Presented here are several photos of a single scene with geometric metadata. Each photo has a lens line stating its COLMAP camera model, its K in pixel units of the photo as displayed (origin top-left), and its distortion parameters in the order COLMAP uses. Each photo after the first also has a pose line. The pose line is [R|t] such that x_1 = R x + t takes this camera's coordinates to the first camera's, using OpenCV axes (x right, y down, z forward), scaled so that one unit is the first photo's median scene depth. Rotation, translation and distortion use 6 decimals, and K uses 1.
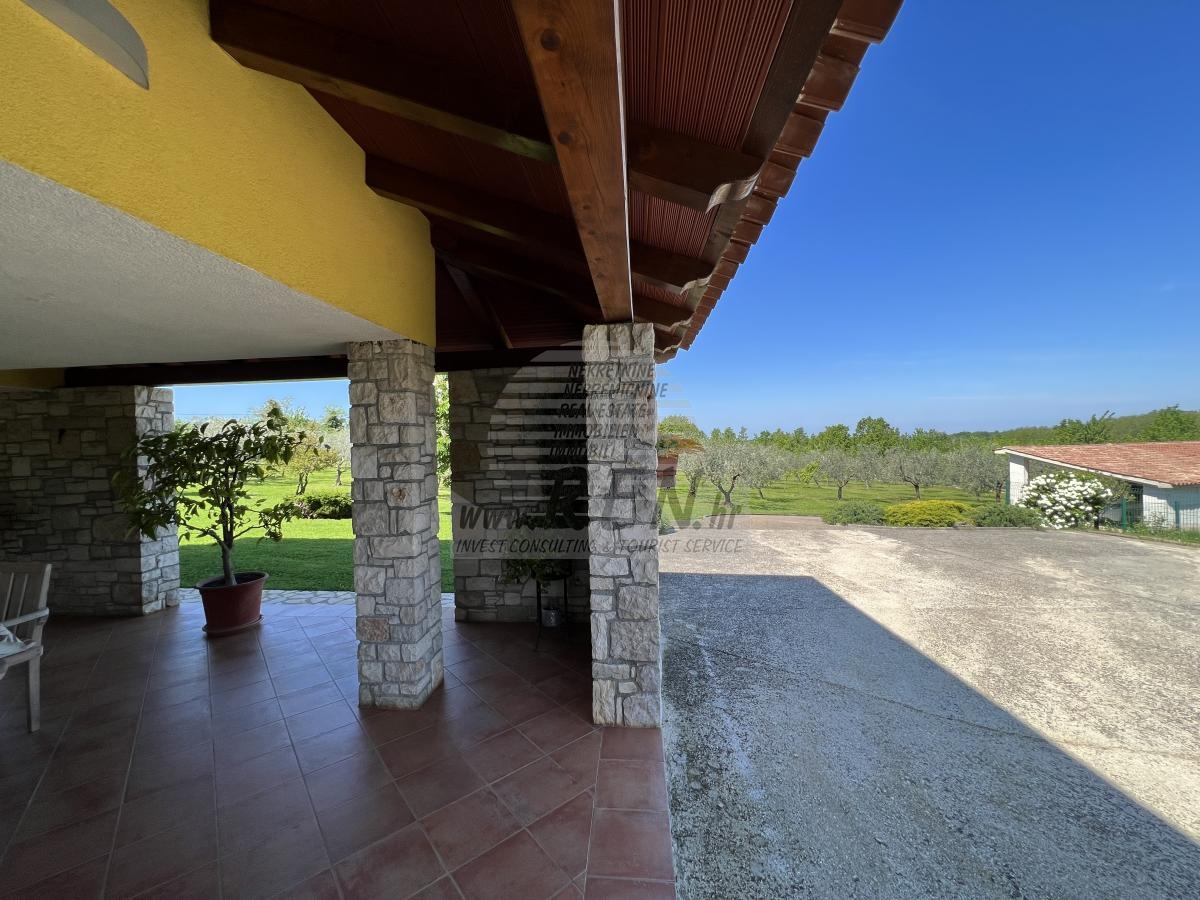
lens RADIAL K [[484.9, 0, 593.2], [0, 484.9, 448.9], [0, 0, 1]] dist [-0.003204, 0.000190]
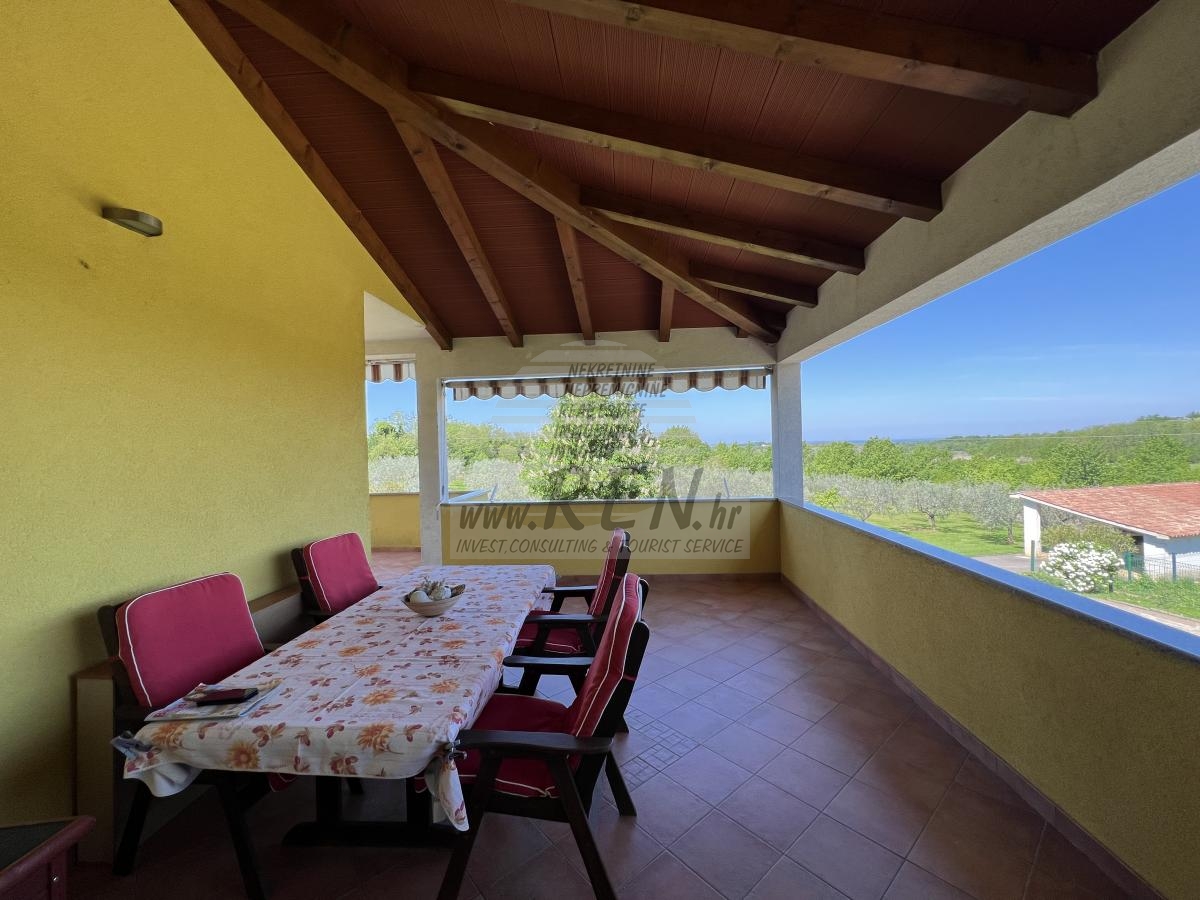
lens RADIAL K [[484.9, 0, 593.8], [0, 484.9, 448.4], [0, 0, 1]] dist [-0.003204, 0.000190]
pose [[0.999925, -0.003647, 0.011681, -0.771718], [0.003760, 0.999946, -0.009722, -0.520737], [-0.011644, 0.009765, 0.999885, -0.574279]]
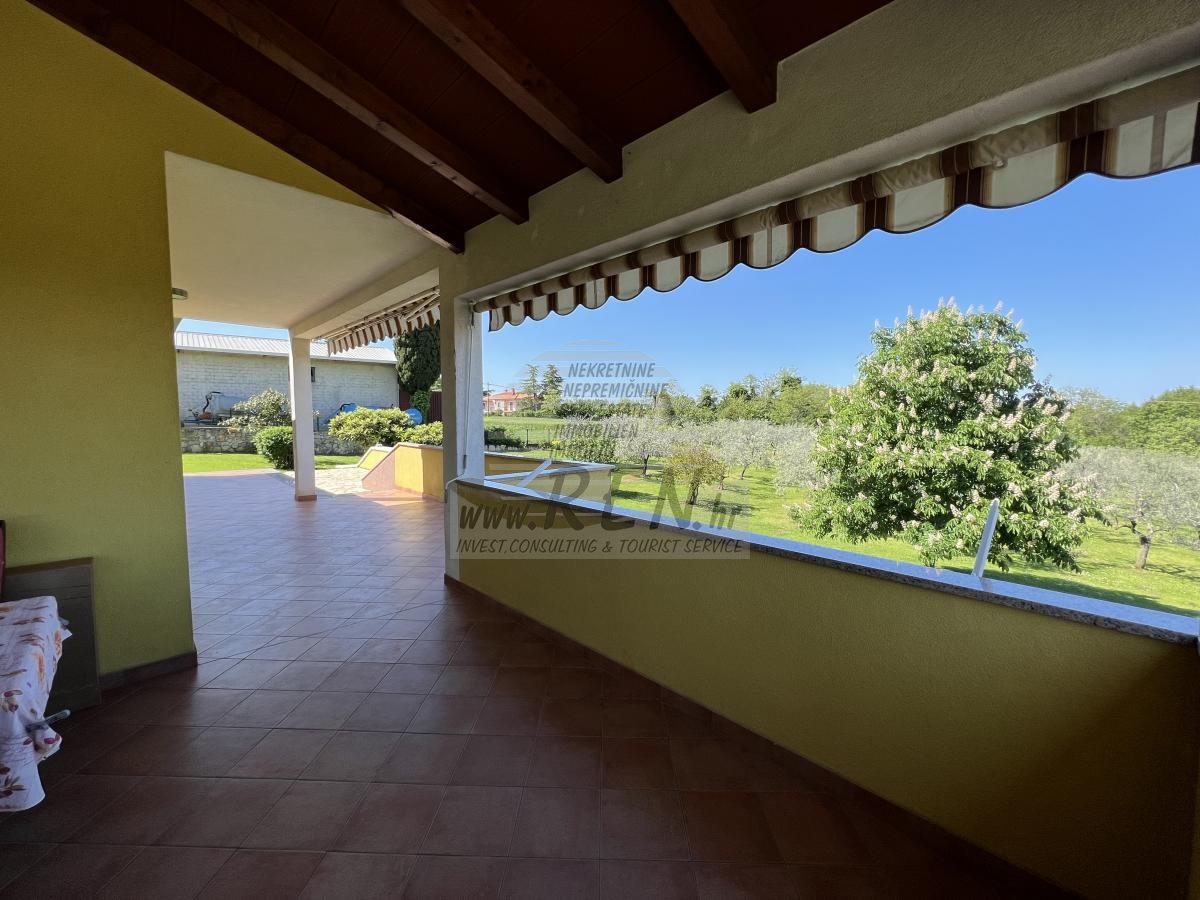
lens RADIAL K [[484.9, 0, 599.0], [0, 484.9, 455.2], [0, 0, 1]] dist [-0.003204, 0.000190]
pose [[0.764487, 0.078016, -0.639901, -0.394909], [-0.027872, 0.995722, 0.088098, -0.525881], [0.644037, -0.049514, 0.763391, 0.205198]]
